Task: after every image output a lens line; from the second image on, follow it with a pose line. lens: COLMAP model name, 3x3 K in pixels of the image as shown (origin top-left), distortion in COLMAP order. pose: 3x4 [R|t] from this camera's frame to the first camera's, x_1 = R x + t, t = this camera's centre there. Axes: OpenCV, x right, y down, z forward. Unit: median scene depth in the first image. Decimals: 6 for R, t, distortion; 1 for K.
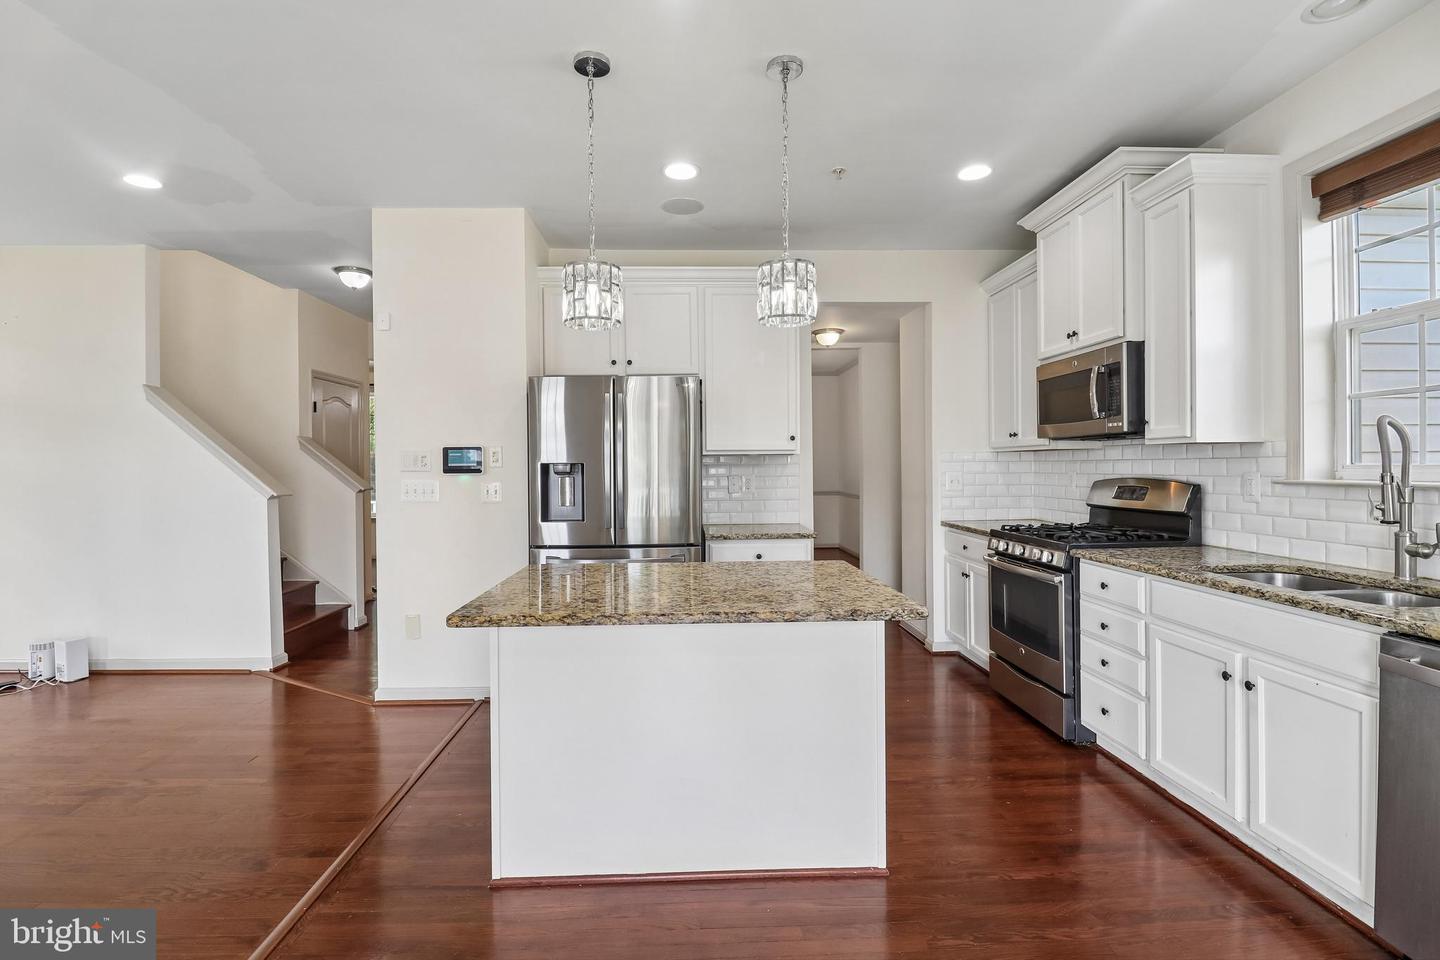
lens RADIAL K [[675.2, 0, 718.3], [0, 675.2, 466.0], [0, 0, 1]] dist [-0.013481, -0.000656]
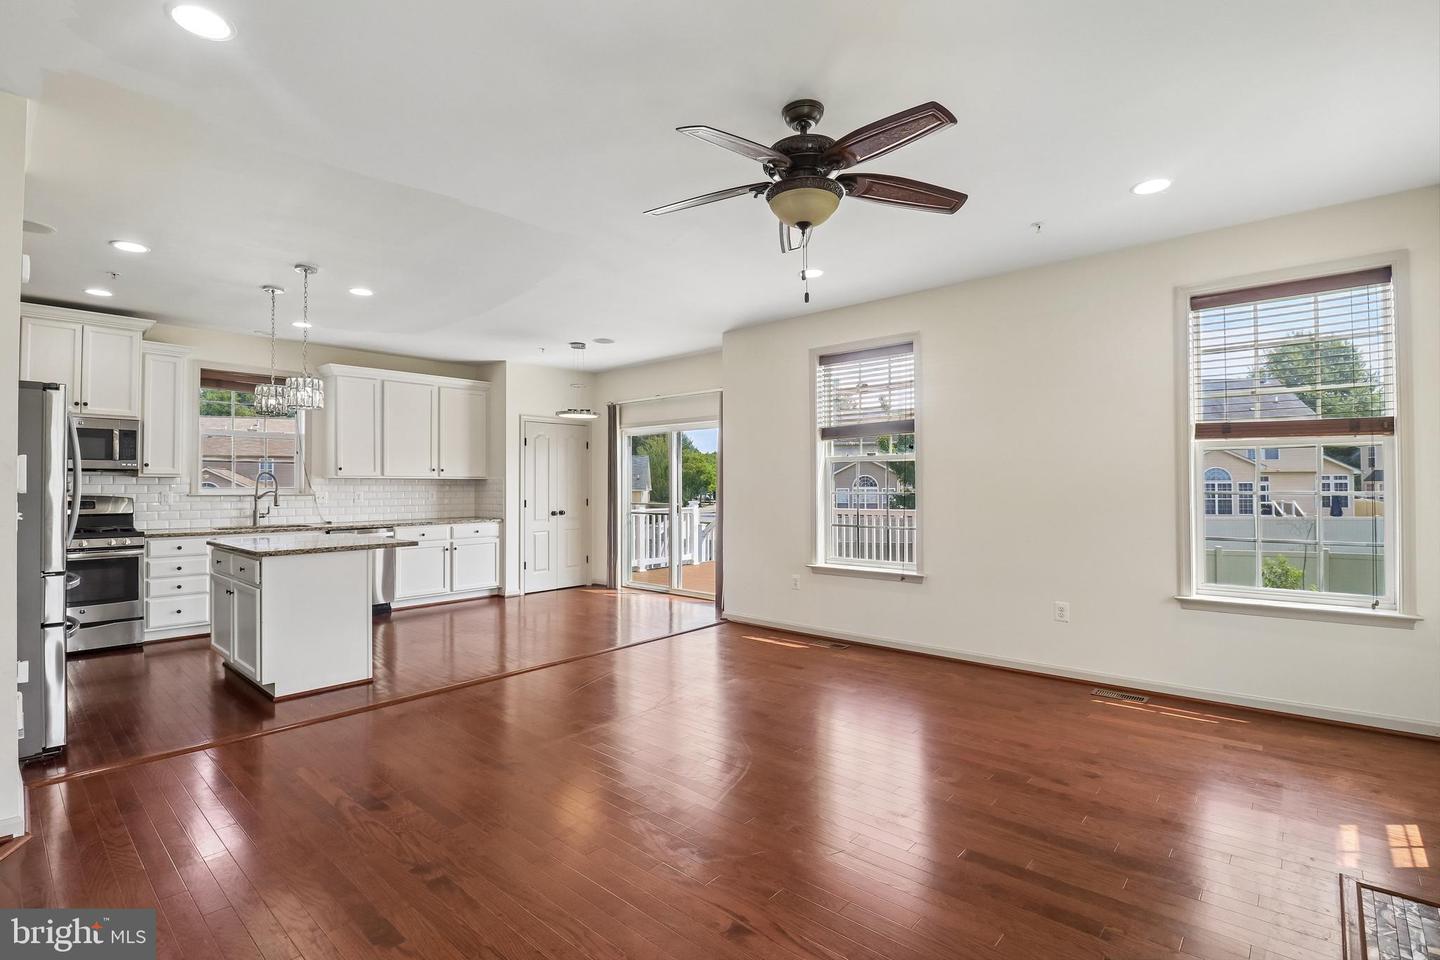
lens RADIAL K [[675.2, 0, 714.2], [0, 675.2, 480.5], [0, 0, 1]] dist [-0.013481, -0.000656]
pose [[-0.718984, 0.017817, 0.694798, -1.567004], [0.009774, 0.999832, -0.015525, 0.020556], [-0.694958, -0.004372, -0.719037, 1.068407]]
